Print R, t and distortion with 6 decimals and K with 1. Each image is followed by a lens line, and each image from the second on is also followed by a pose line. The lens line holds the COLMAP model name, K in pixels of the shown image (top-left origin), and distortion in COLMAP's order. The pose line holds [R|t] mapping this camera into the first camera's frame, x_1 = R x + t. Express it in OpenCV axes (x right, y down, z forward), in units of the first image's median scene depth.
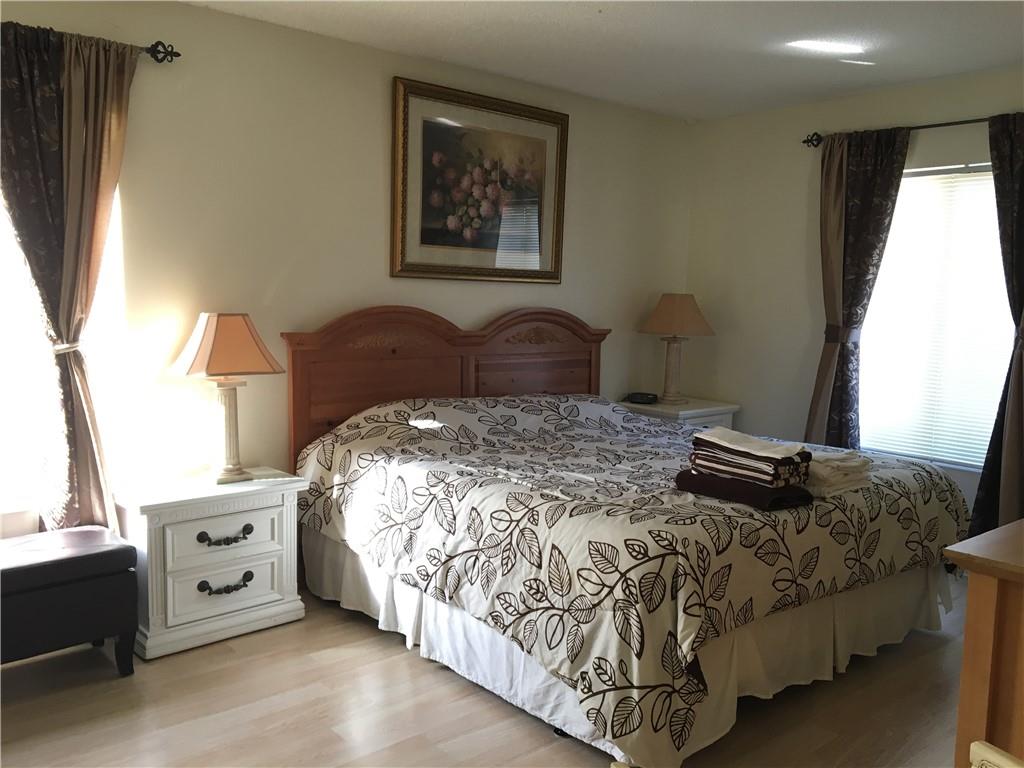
lens RADIAL K [[849.6, 0, 515.6], [0, 849.6, 380.3], [0, 0, 1]] dist [0.094721, -0.153941]
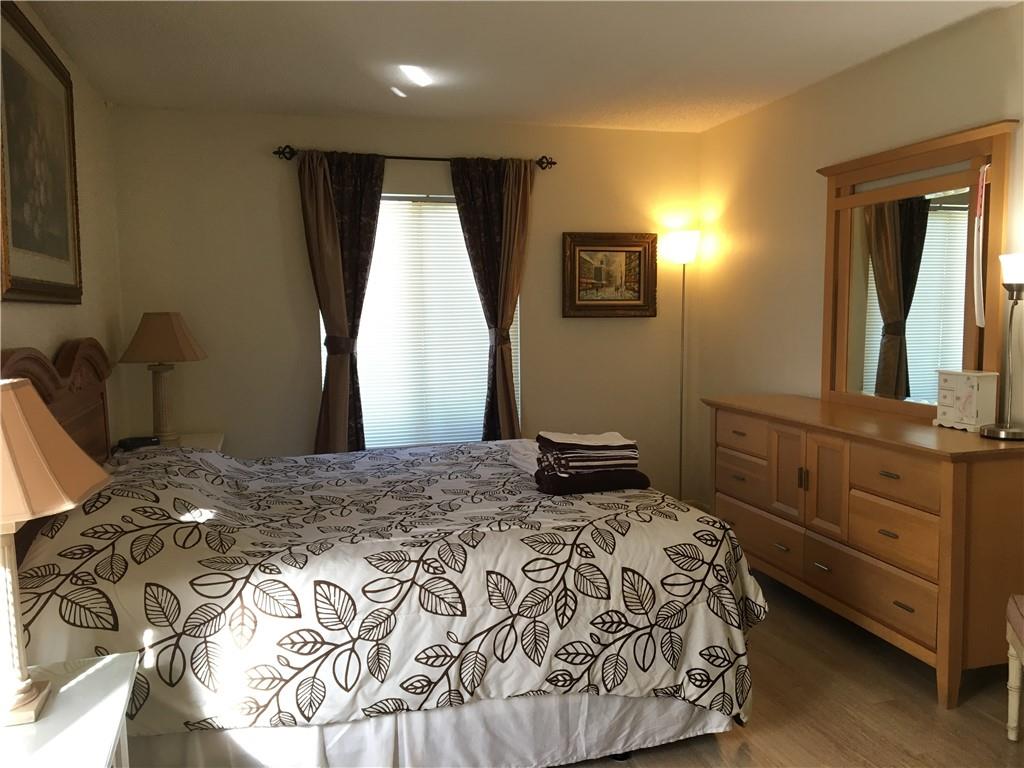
lens RADIAL K [[849.6, 0, 515.6], [0, 849.6, 380.3], [0, 0, 1]] dist [0.094721, -0.153941]
pose [[0.421733, -0.110781, 0.899927, -0.809602], [0.120575, 0.990546, 0.065431, -0.092565], [-0.898667, 0.080914, 0.431103, 0.630917]]
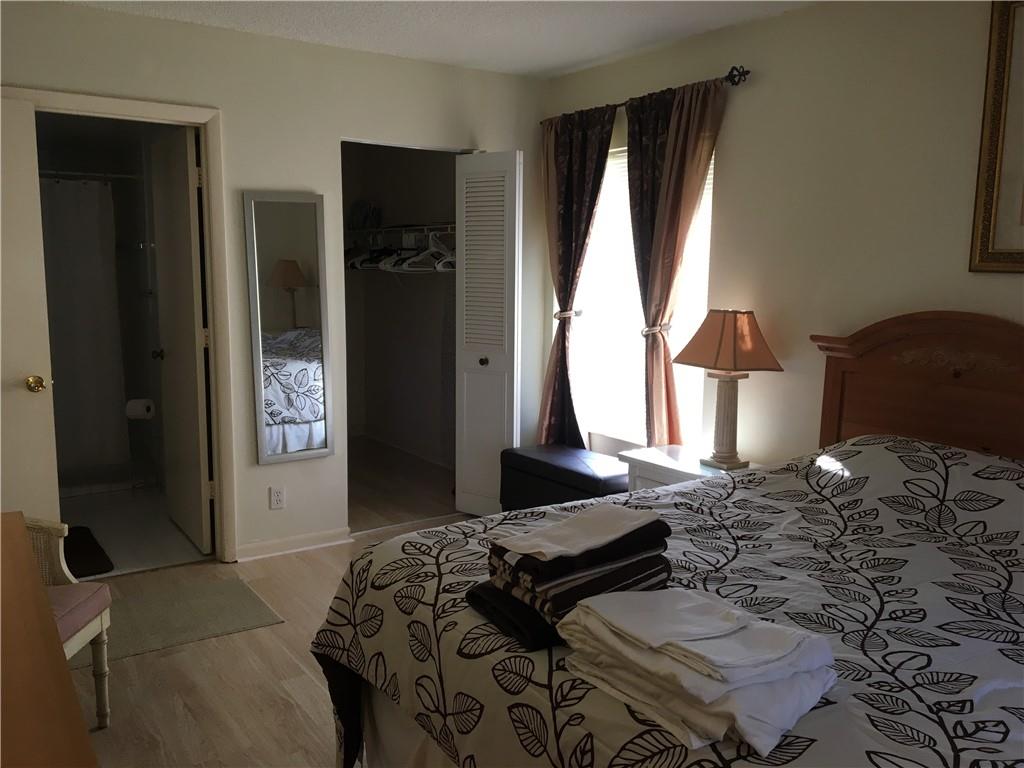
lens RADIAL K [[849.6, 0, 515.6], [0, 849.6, 380.3], [0, 0, 1]] dist [0.094721, -0.153941]
pose [[-0.097118, 0.110162, -0.989157, 0.917143], [-0.117275, 0.985665, 0.121288, -0.109994], [0.988339, 0.127782, -0.082806, 1.027093]]
